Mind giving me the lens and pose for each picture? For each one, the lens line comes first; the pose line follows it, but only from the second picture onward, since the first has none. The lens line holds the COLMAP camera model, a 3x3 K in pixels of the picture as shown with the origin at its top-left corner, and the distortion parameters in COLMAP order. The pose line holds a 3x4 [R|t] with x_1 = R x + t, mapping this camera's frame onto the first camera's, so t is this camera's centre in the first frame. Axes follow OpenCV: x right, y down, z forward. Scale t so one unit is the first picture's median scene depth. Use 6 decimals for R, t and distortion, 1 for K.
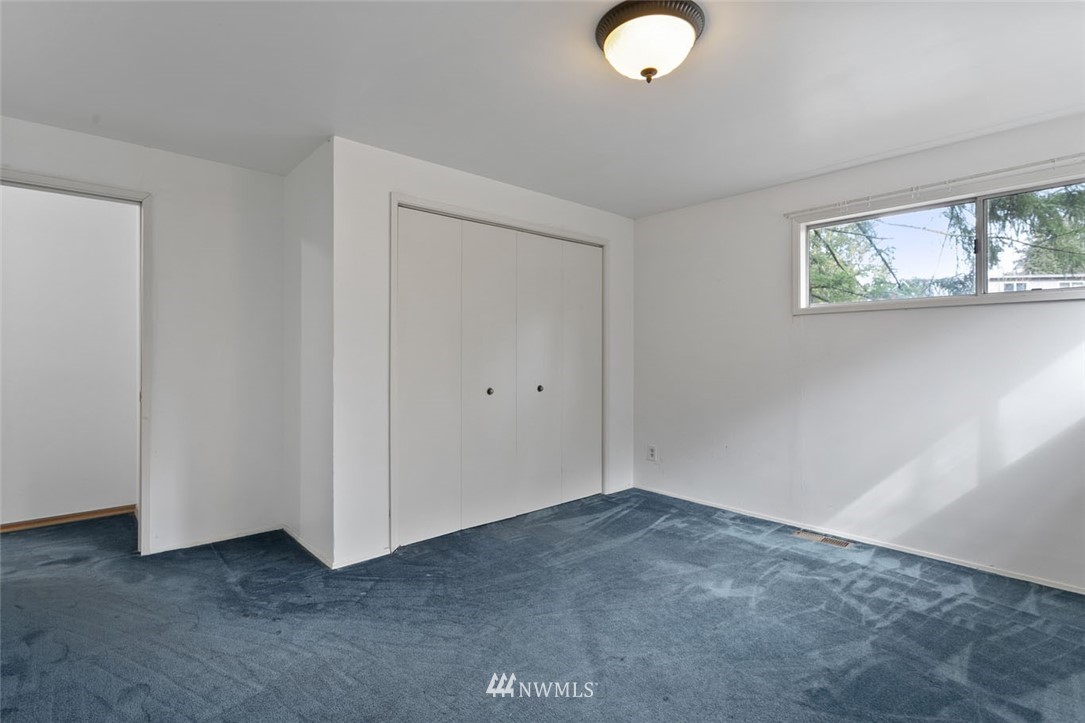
lens RADIAL K [[512.7, 0, 540.8], [0, 512.7, 354.1], [0, 0, 1]] dist [-0.001401, 0.000602]
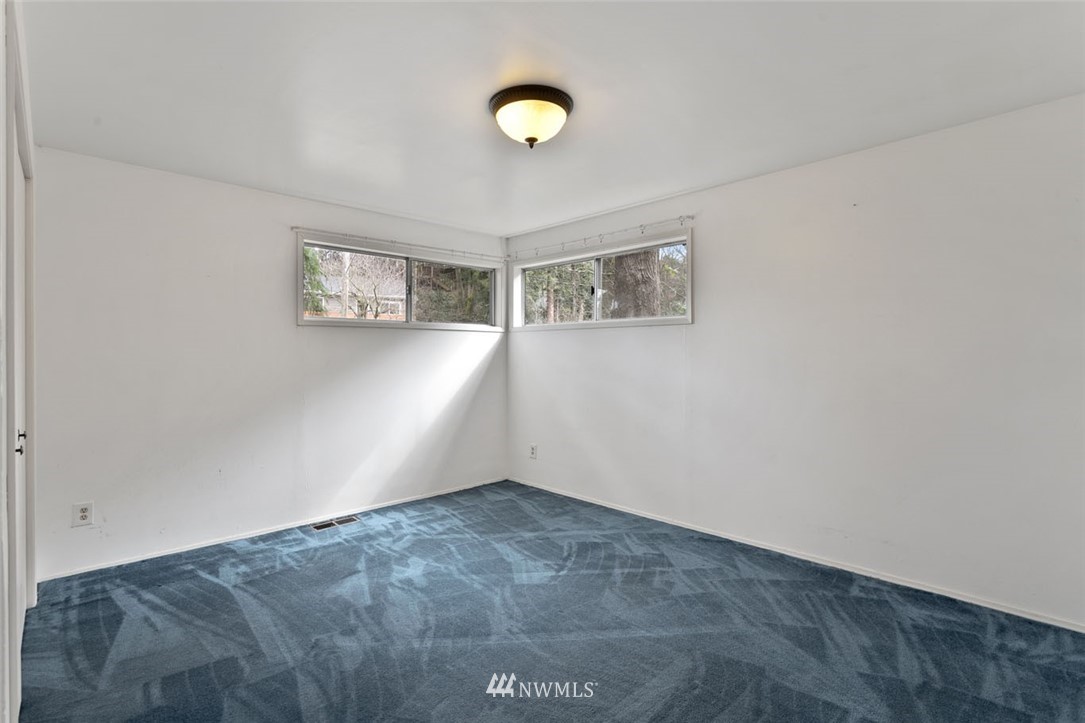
lens RADIAL K [[512.7, 0, 540.1], [0, 512.7, 360.3], [0, 0, 1]] dist [-0.001401, 0.000602]
pose [[-0.009483, -0.012916, 0.999872, -0.643331], [0.003108, 0.999911, 0.012946, -0.018397], [-0.999950, 0.003230, -0.009442, 0.595339]]
